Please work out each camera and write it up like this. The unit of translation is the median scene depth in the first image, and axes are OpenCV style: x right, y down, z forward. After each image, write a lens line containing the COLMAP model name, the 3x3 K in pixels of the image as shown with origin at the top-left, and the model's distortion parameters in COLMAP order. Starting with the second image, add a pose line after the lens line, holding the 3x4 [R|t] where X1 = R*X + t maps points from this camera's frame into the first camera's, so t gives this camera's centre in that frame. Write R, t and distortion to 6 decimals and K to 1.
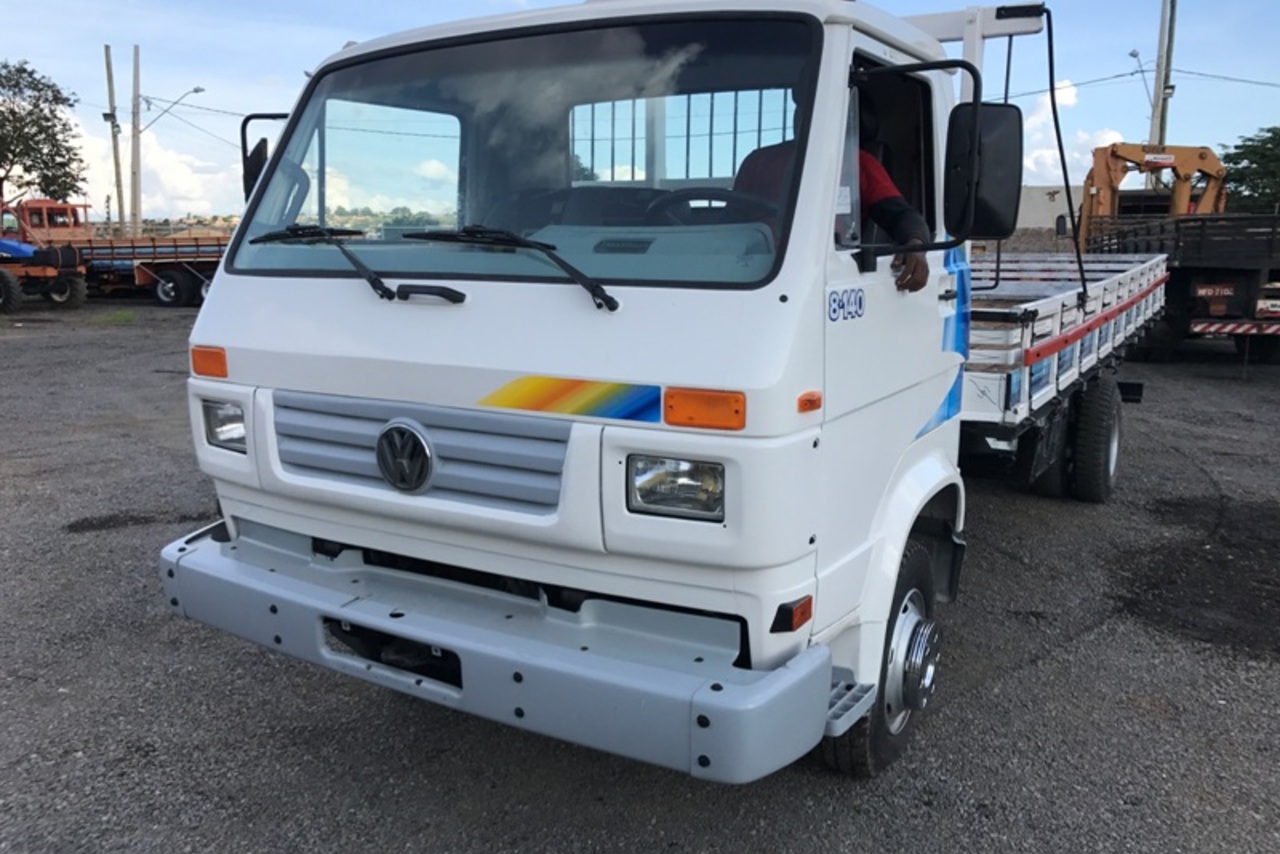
lens RADIAL K [[1043.7, 0, 640.3], [0, 1043.7, 405.6], [0, 0, 1]] dist [0.011476, 0.001448]
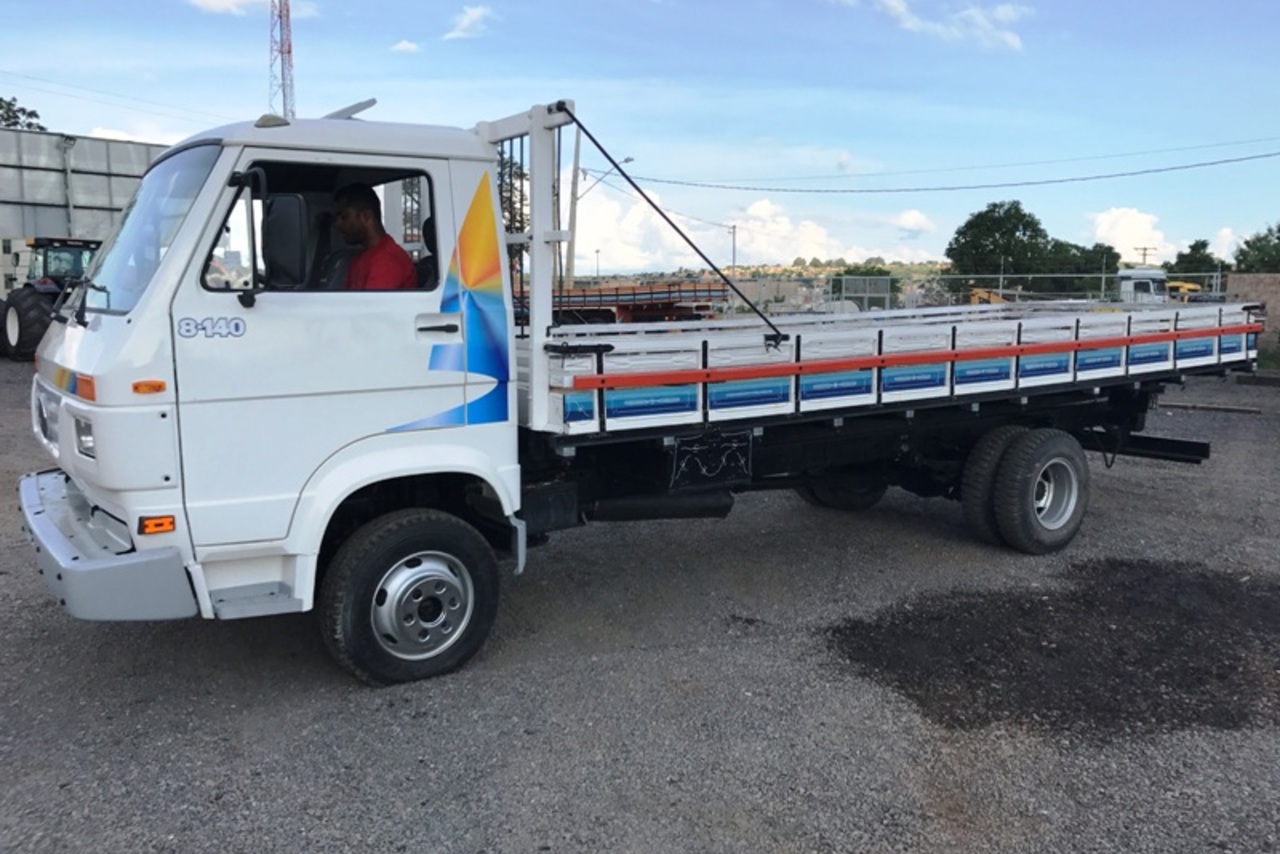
lens RADIAL K [[1021.4, 0, 640.0], [0, 1021.4, 411.2], [0, 0, 1]] dist [0.070673, -0.001721]
pose [[0.910507, 0.049886, -0.410473, 1.435679], [-0.066208, 0.997477, -0.025635, 0.022992], [0.408158, 0.050517, 0.911512, -0.123502]]
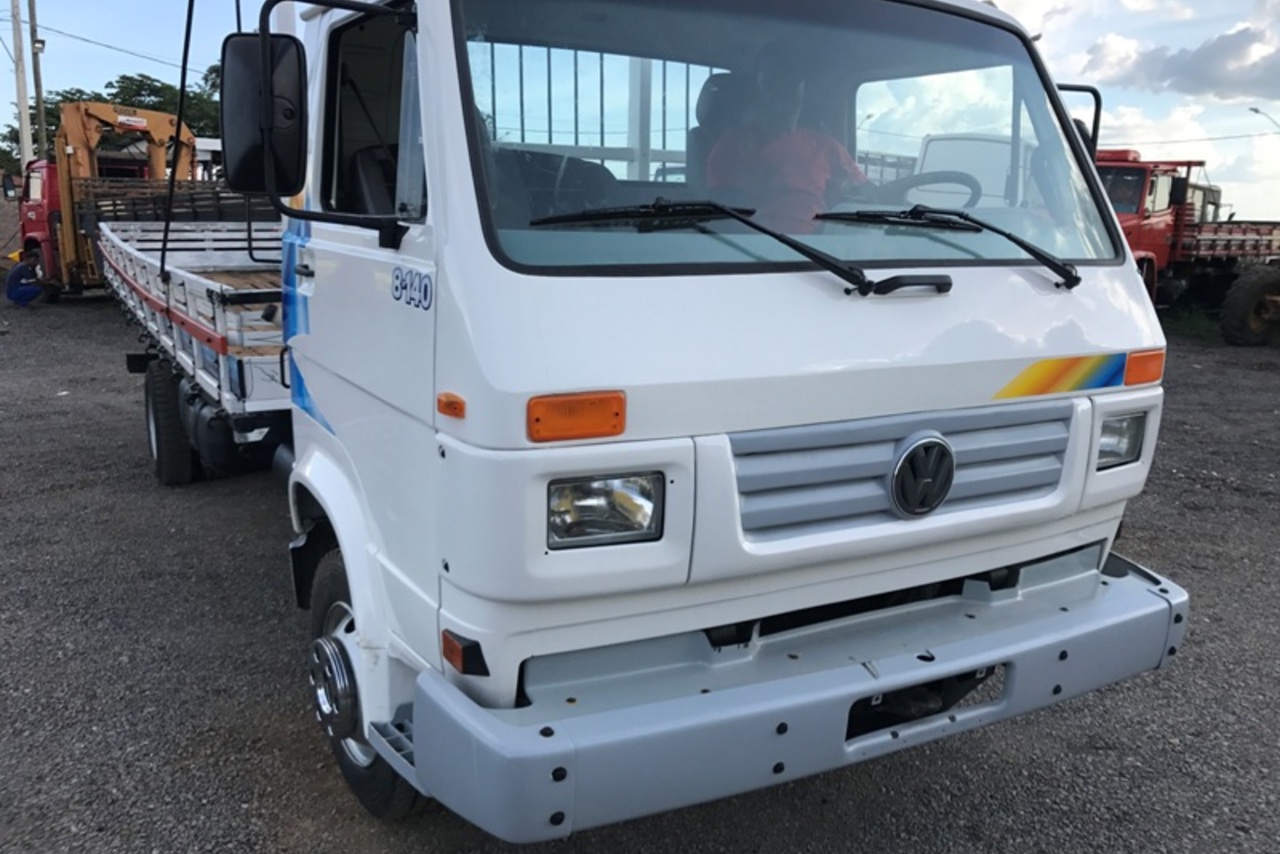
lens RADIAL K [[1043.7, 0, 640.3], [0, 1043.7, 405.6], [0, 0, 1]] dist [0.011476, 0.001448]
pose [[0.499133, -0.145973, 0.854142, -0.503431], [0.116029, 0.988091, 0.101061, -0.057631], [-0.858722, 0.048662, 0.510126, 0.356026]]
